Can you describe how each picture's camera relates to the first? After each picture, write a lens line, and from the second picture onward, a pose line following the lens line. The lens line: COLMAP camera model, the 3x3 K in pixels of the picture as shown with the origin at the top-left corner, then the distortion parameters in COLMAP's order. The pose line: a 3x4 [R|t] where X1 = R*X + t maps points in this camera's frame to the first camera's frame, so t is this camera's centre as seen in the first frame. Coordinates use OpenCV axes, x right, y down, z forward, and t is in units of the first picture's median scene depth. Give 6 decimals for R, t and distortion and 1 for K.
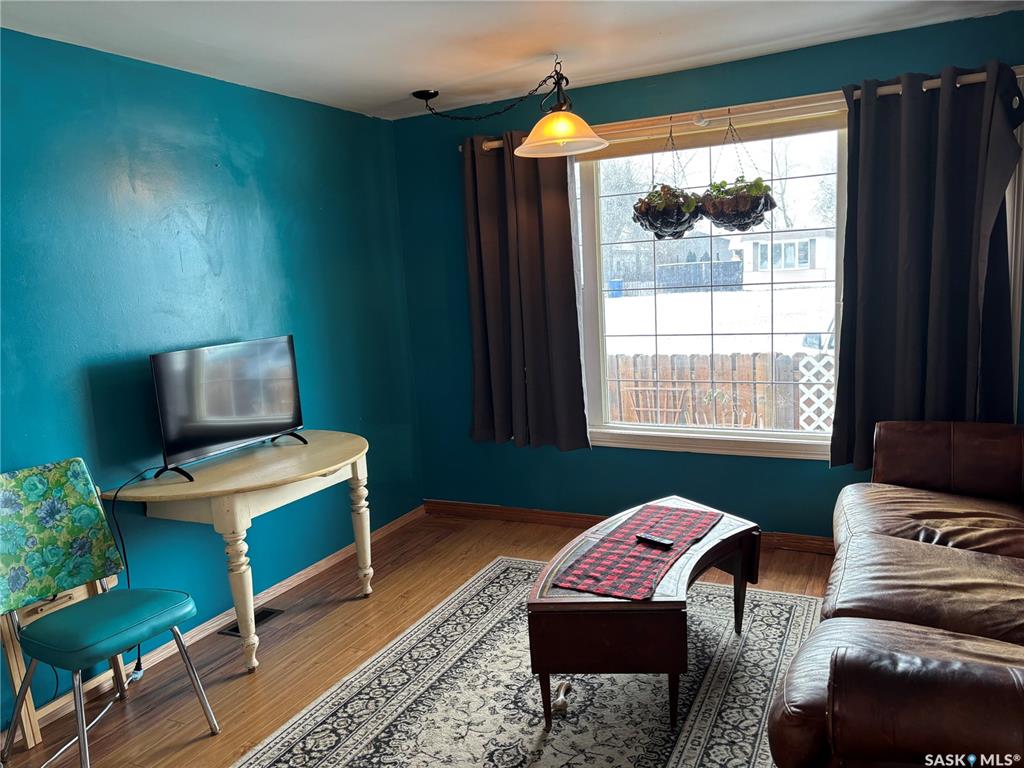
lens RADIAL K [[770.2, 0, 512.3], [0, 770.2, 384.0], [0, 0, 1]] dist [0.043440, -0.043500]
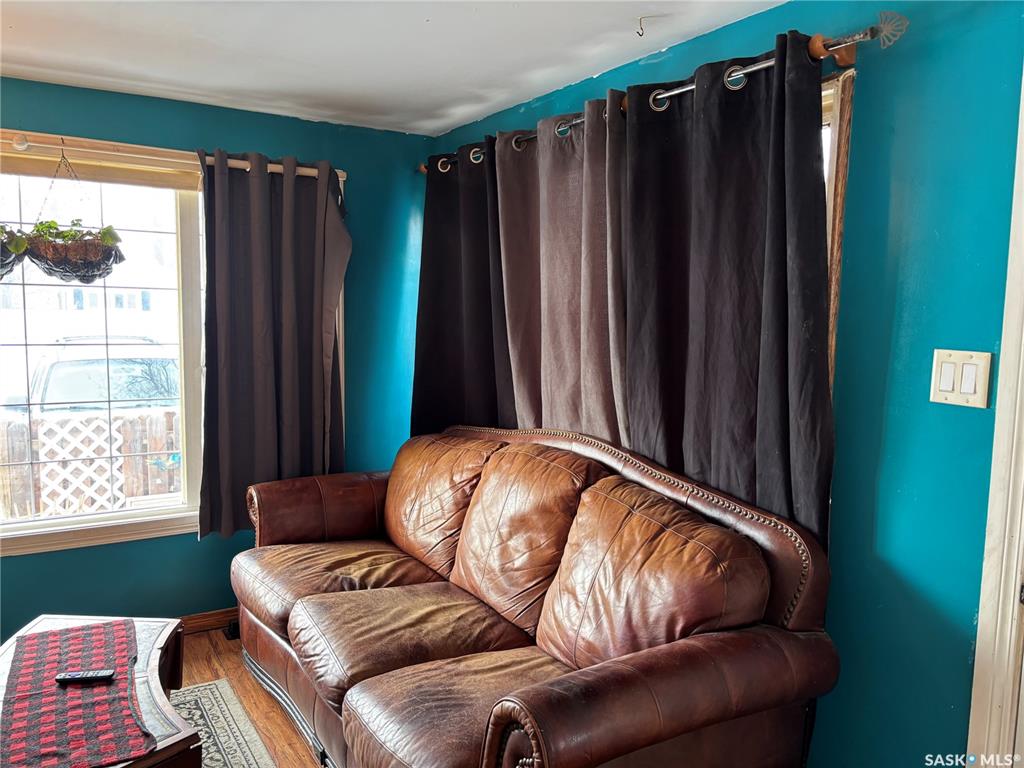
lens RADIAL K [[770.2, 0, 513.8], [0, 770.2, 385.1], [0, 0, 1]] dist [0.043440, -0.043500]
pose [[0.513127, -0.017461, 0.858135, -0.251743], [0.077258, 0.996674, -0.025917, -0.033606], [-0.854828, 0.079597, 0.512770, 0.208228]]
